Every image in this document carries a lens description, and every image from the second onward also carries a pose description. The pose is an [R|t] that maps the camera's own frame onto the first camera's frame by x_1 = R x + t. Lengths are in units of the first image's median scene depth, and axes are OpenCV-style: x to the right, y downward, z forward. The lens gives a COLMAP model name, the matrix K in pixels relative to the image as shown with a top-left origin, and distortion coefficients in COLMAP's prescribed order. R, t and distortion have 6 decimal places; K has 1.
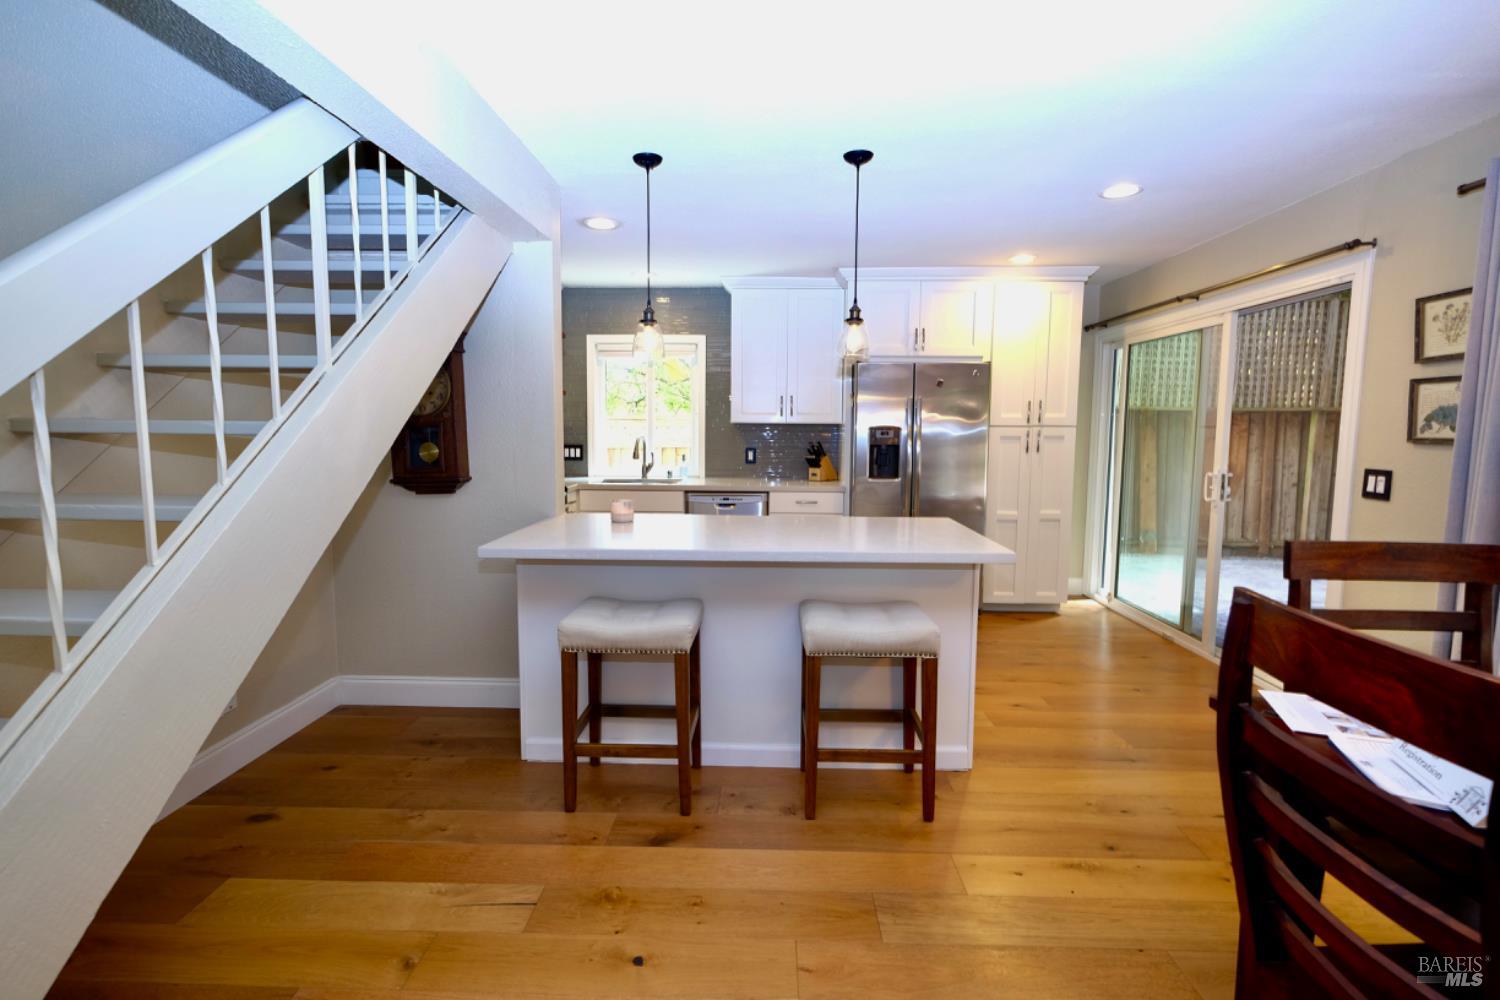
lens RADIAL K [[699.3, 0, 748.7], [0, 699.3, 486.4], [0, 0, 1]] dist [-0.000049, -0.000567]
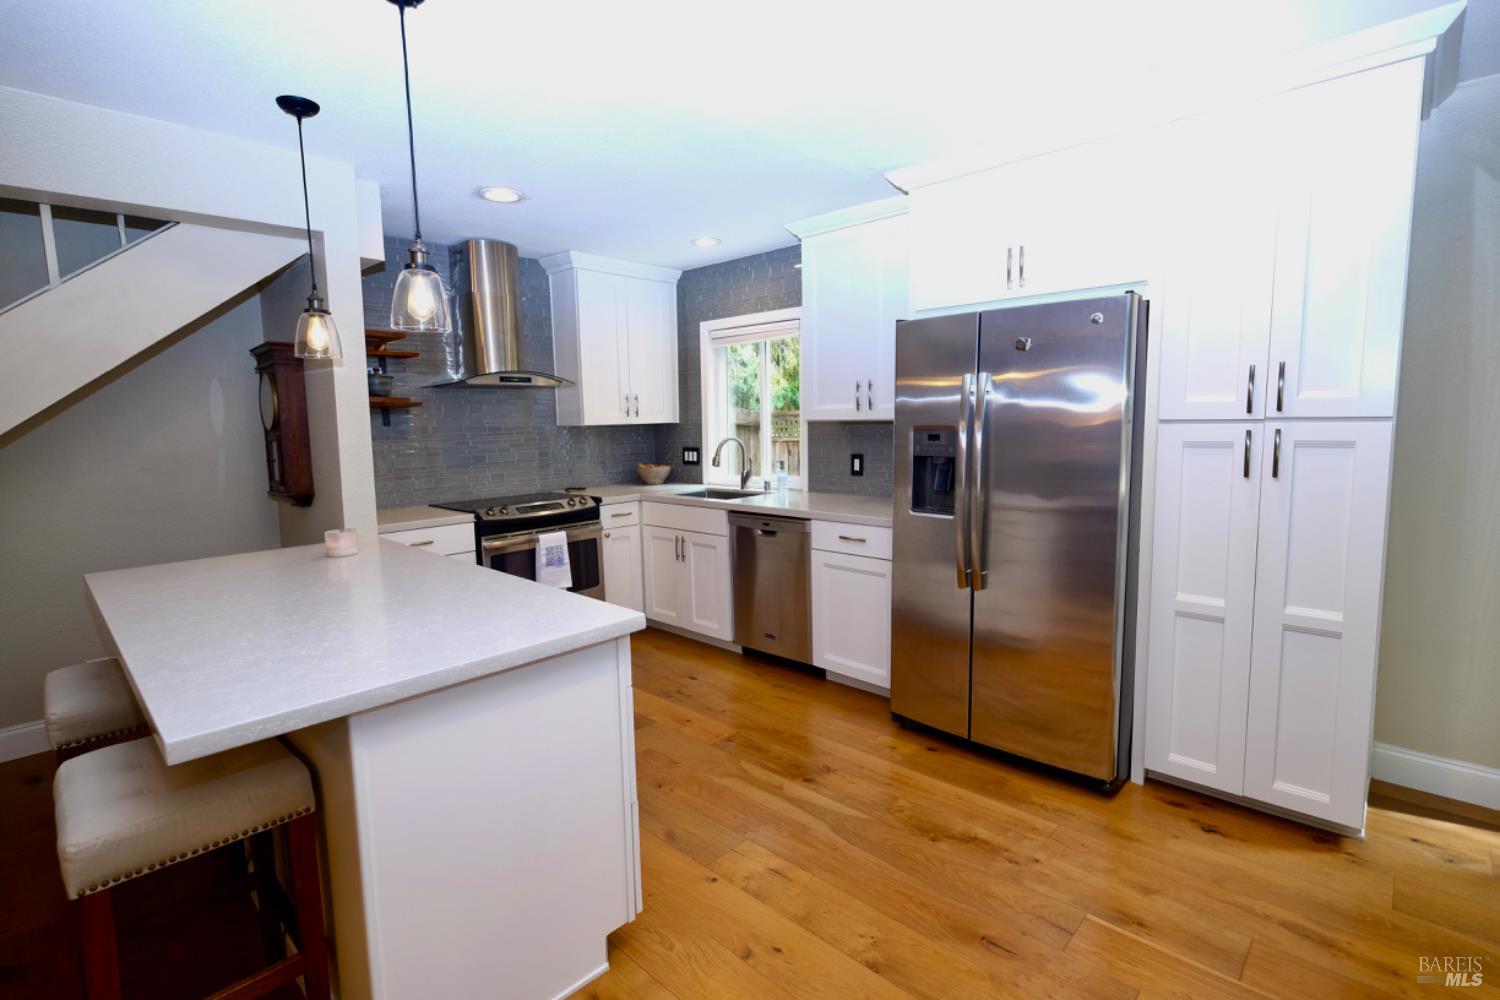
lens RADIAL K [[699.3, 0, 748.7], [0, 699.3, 486.4], [0, 0, 1]] dist [-0.000049, -0.000567]
pose [[0.743208, 0.045198, -0.667532, 0.526151], [-0.032949, 0.998978, 0.030955, -0.052228], [0.668249, -0.001011, 0.743937, 0.502990]]
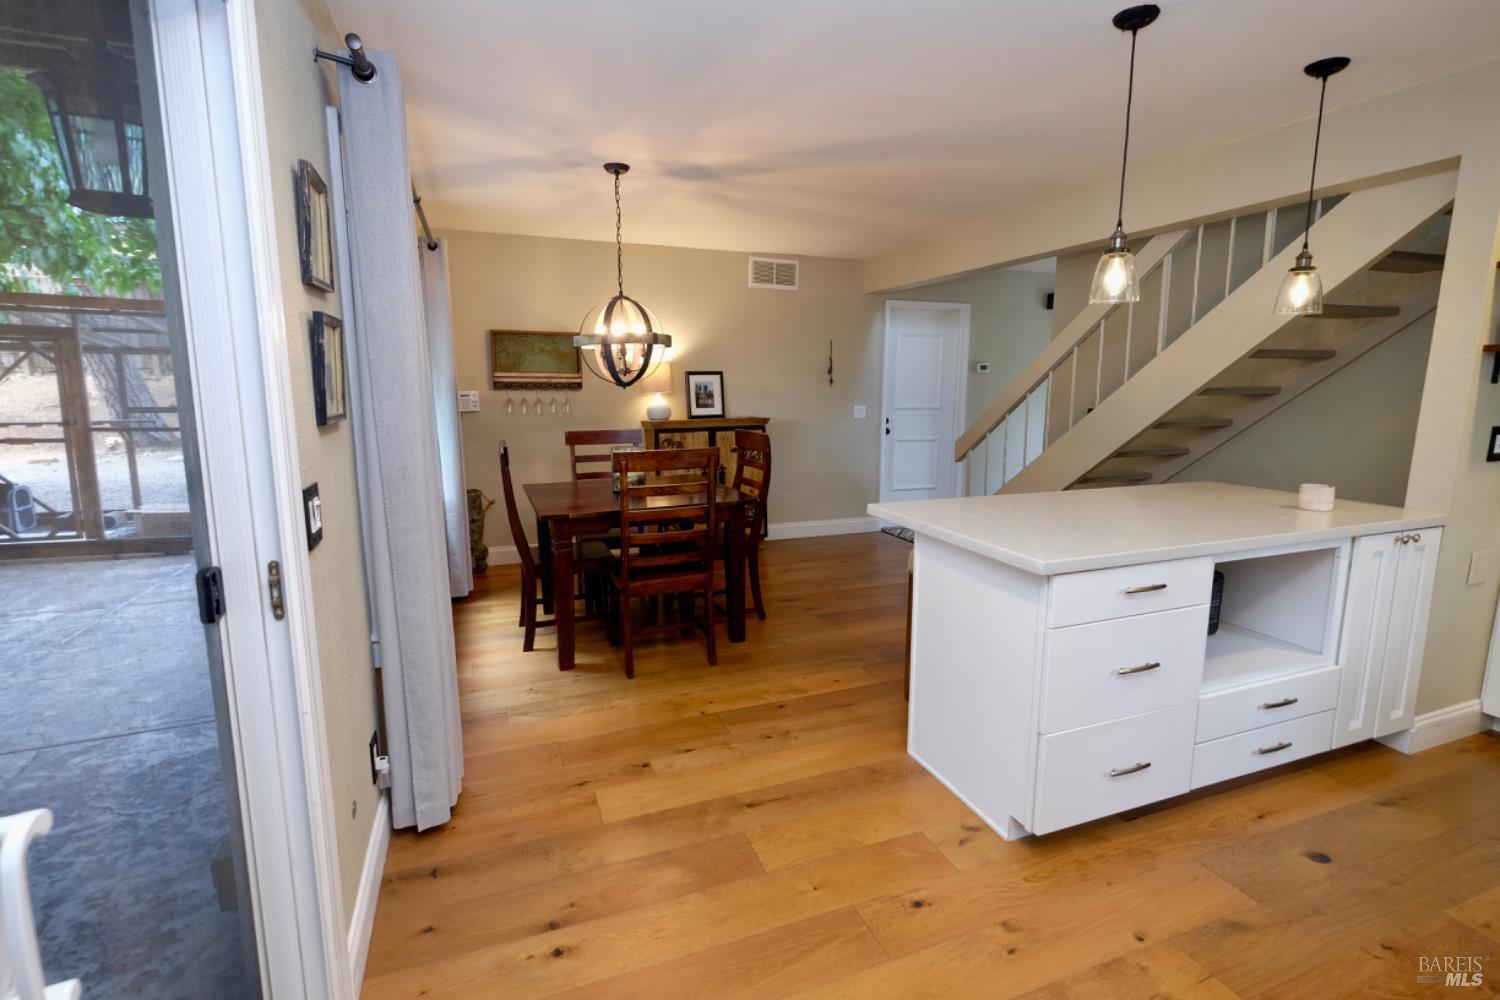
lens RADIAL K [[699.3, 0, 748.7], [0, 699.3, 486.4], [0, 0, 1]] dist [-0.000049, -0.000567]
pose [[-0.921736, 0.052297, -0.384275, 0.546665], [-0.041365, 0.971956, 0.231495, -0.102576], [0.385605, 0.229273, -0.893724, 1.059957]]
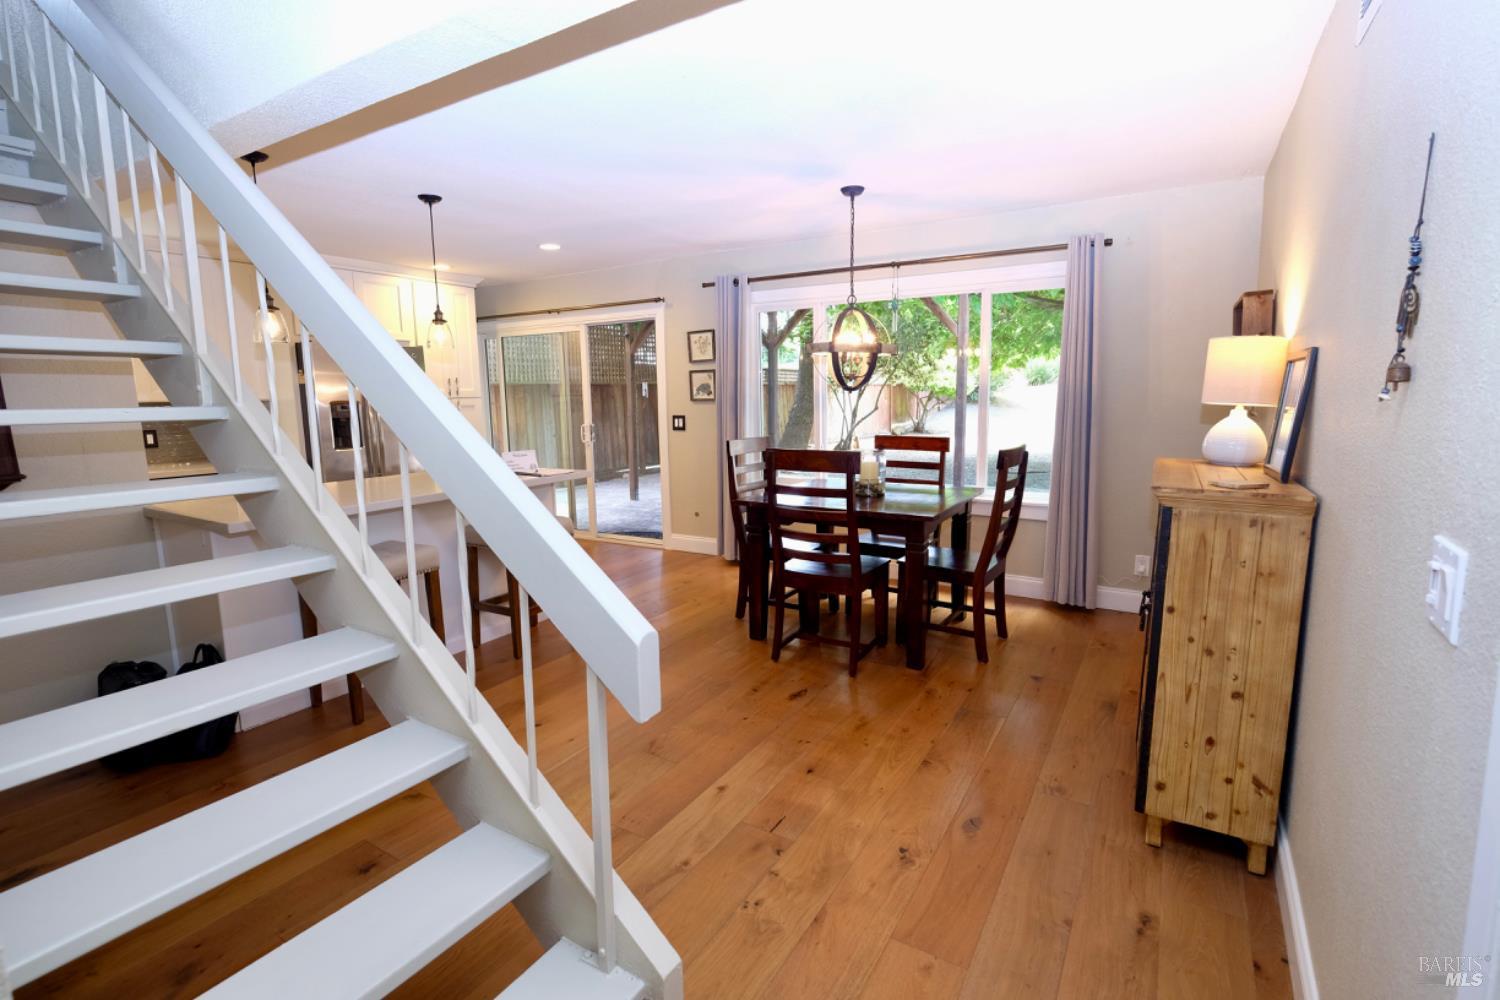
lens RADIAL K [[699.3, 0, 748.7], [0, 699.3, 486.4], [0, 0, 1]] dist [-0.000049, -0.000567]
pose [[0.502891, -0.128930, 0.854680, -0.494816], [0.094868, 0.991072, 0.093685, 0.005945], [-0.859128, 0.033968, 0.510632, -0.127344]]
